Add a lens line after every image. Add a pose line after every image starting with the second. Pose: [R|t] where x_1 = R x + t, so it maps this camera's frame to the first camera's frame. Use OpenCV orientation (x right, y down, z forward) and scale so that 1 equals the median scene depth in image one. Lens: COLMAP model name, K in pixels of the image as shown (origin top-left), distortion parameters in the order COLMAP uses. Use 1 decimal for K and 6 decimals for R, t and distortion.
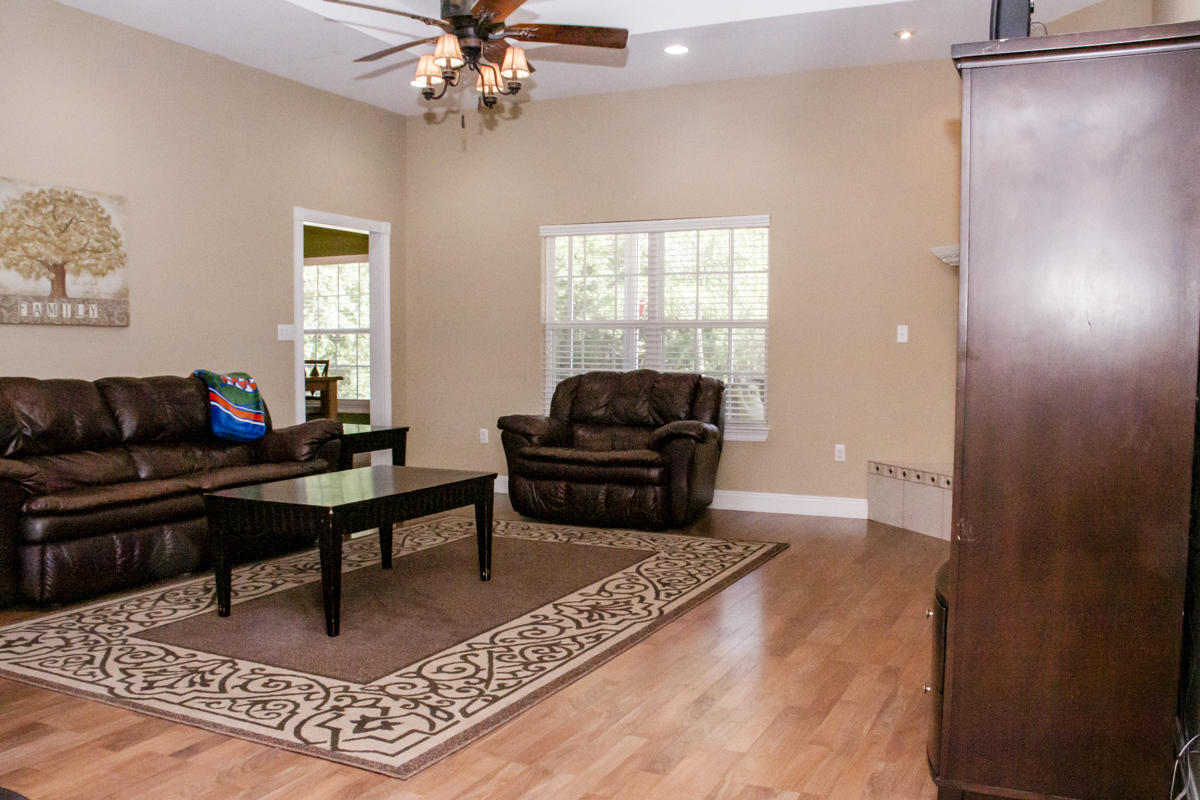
lens RADIAL K [[1039.9, 0, 599.7], [0, 1039.9, 419.5], [0, 0, 1]] dist [-0.194163, 0.158630]
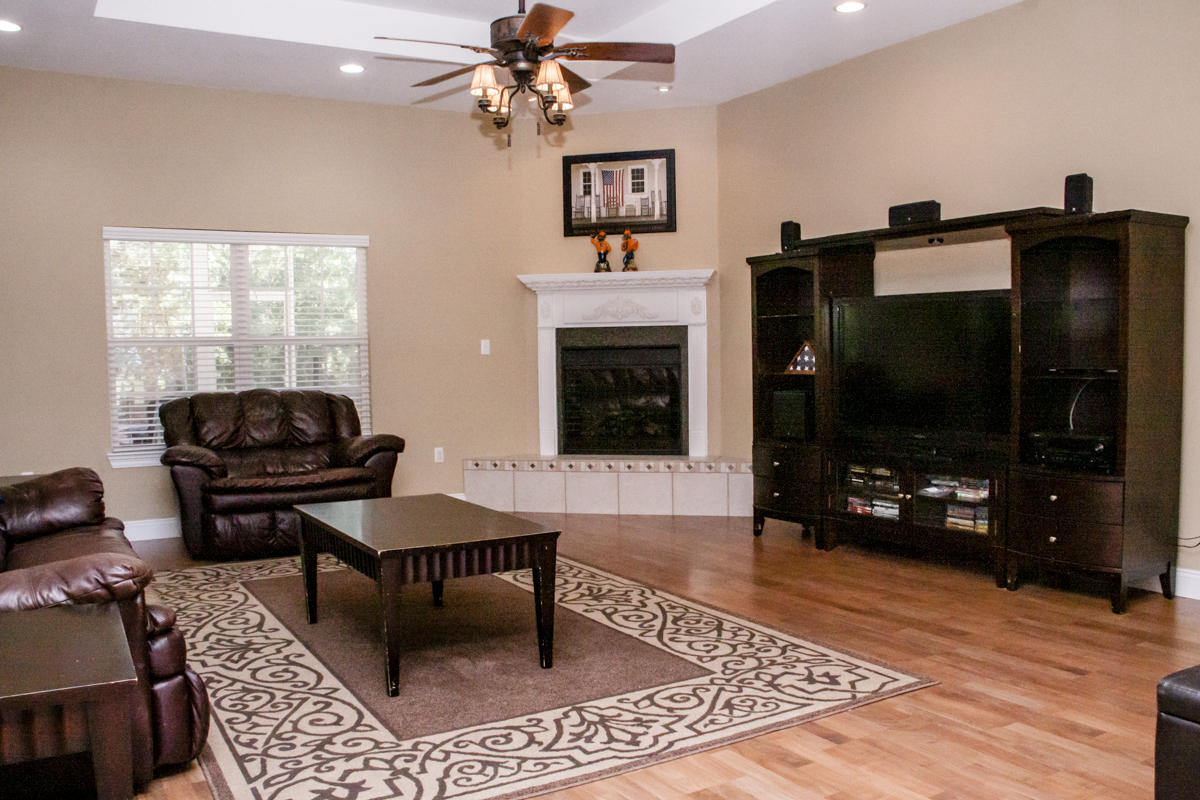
lens RADIAL K [[1031.6, 0, 600.0], [0, 1031.6, 400.0], [0, 0, 1]] dist [-0.188404, 0.158474]
pose [[0.541338, -0.049810, 0.839329, -1.007756], [0.075416, 0.997097, 0.010532, -0.042605], [-0.837416, 0.057598, 0.543522, 0.420519]]
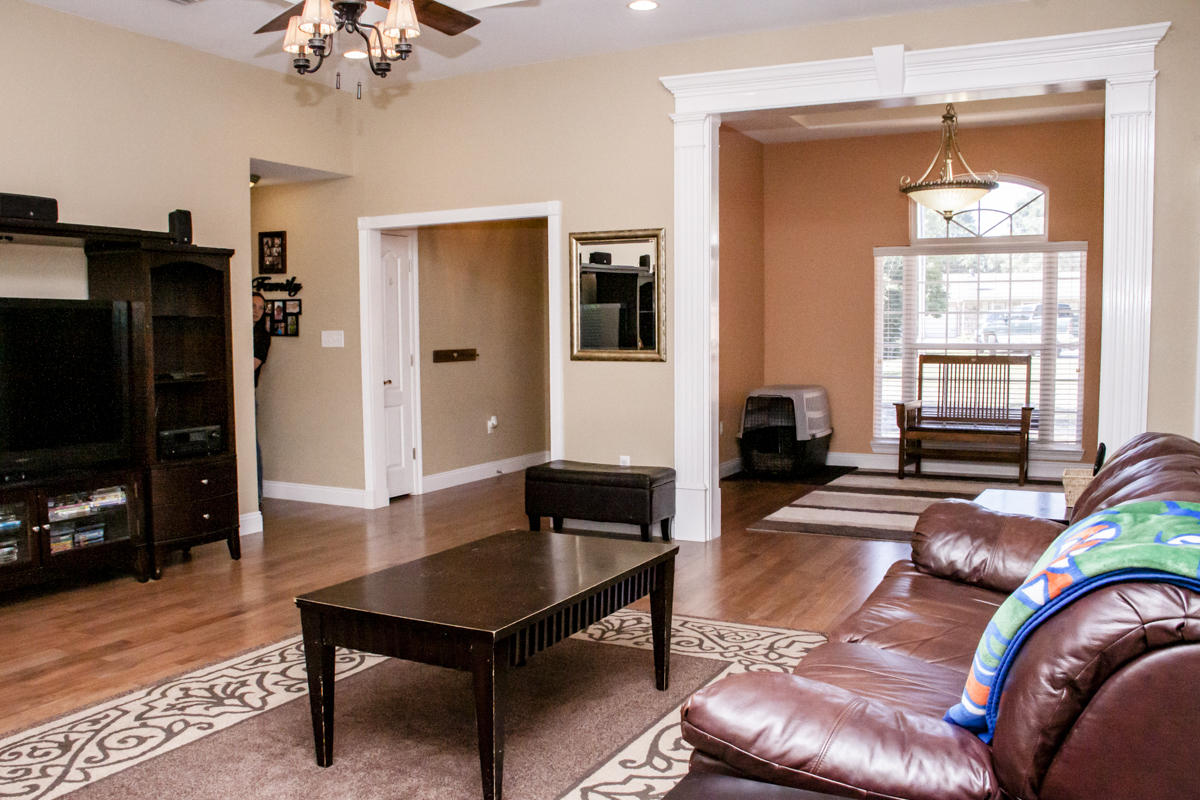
lens RADIAL K [[1031.6, 0, 600.0], [0, 1031.6, 400.0], [0, 0, 1]] dist [-0.188404, 0.158474]
pose [[-0.999890, 0.000603, 0.014804, -0.349131], [0.002690, 0.989952, 0.141379, -0.179228], [-0.014570, 0.141403, -0.989845, 1.915861]]
